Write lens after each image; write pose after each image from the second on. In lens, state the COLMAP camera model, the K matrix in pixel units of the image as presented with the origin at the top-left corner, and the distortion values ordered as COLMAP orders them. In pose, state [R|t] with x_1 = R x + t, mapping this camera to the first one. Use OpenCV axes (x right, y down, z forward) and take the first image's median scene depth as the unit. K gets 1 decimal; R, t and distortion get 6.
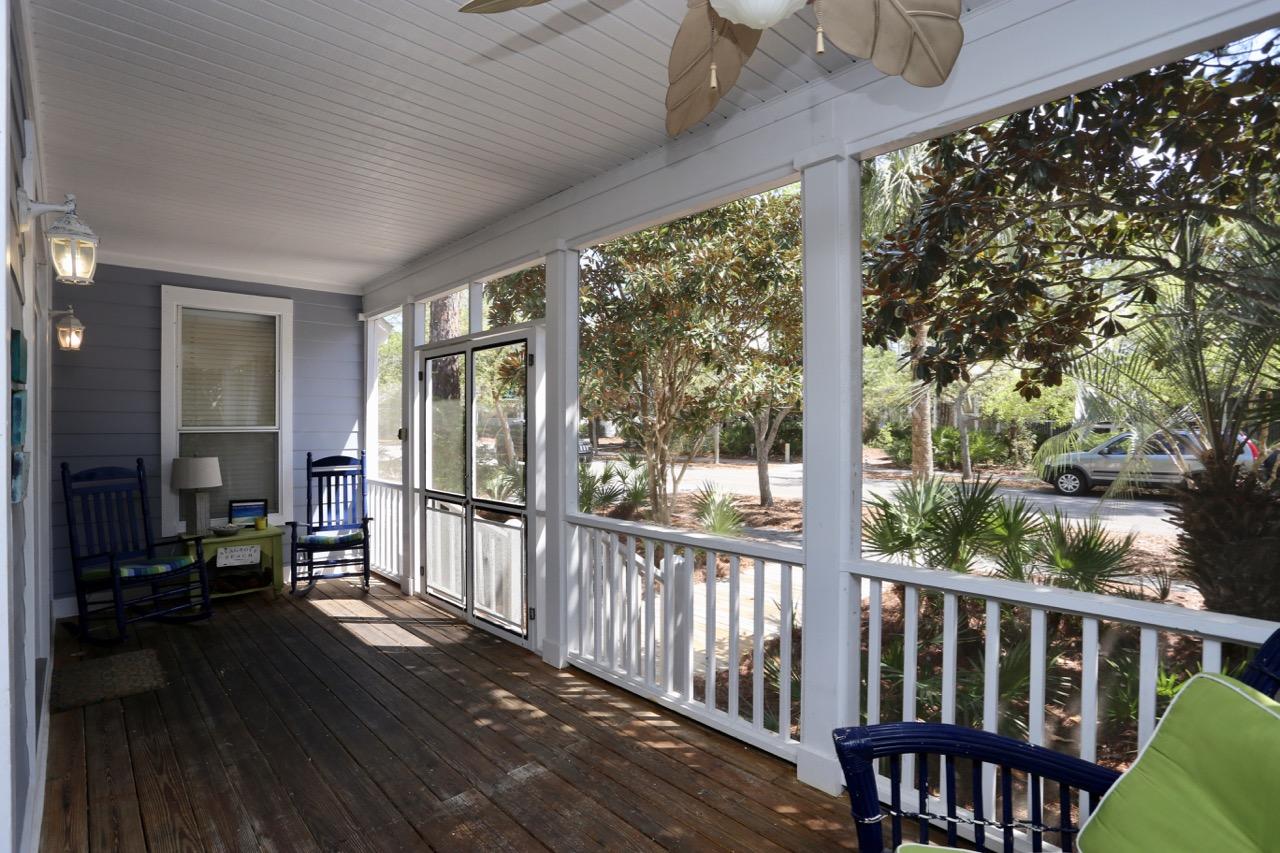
lens RADIAL K [[629.6, 0, 640.6], [0, 629.6, 425.7], [0, 0, 1]] dist [-0.039751, 0.003165]
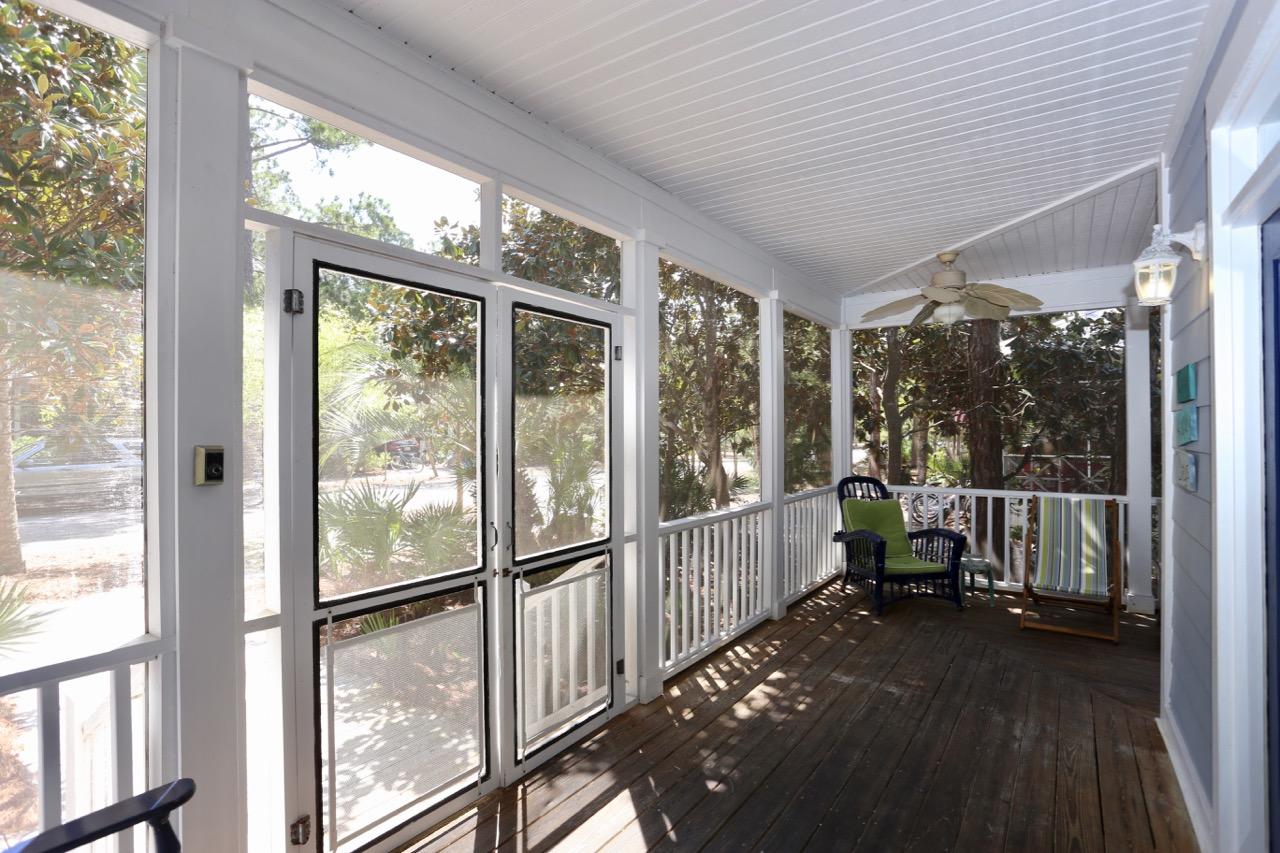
lens RADIAL K [[629.6, 0, 639.3], [0, 629.6, 432.2], [0, 0, 1]] dist [-0.039751, 0.003165]
pose [[-0.223231, 0.007677, 0.974735, -1.444559], [-0.006258, 0.999937, -0.009309, 0.008823], [-0.974746, -0.008177, -0.223169, 1.738274]]
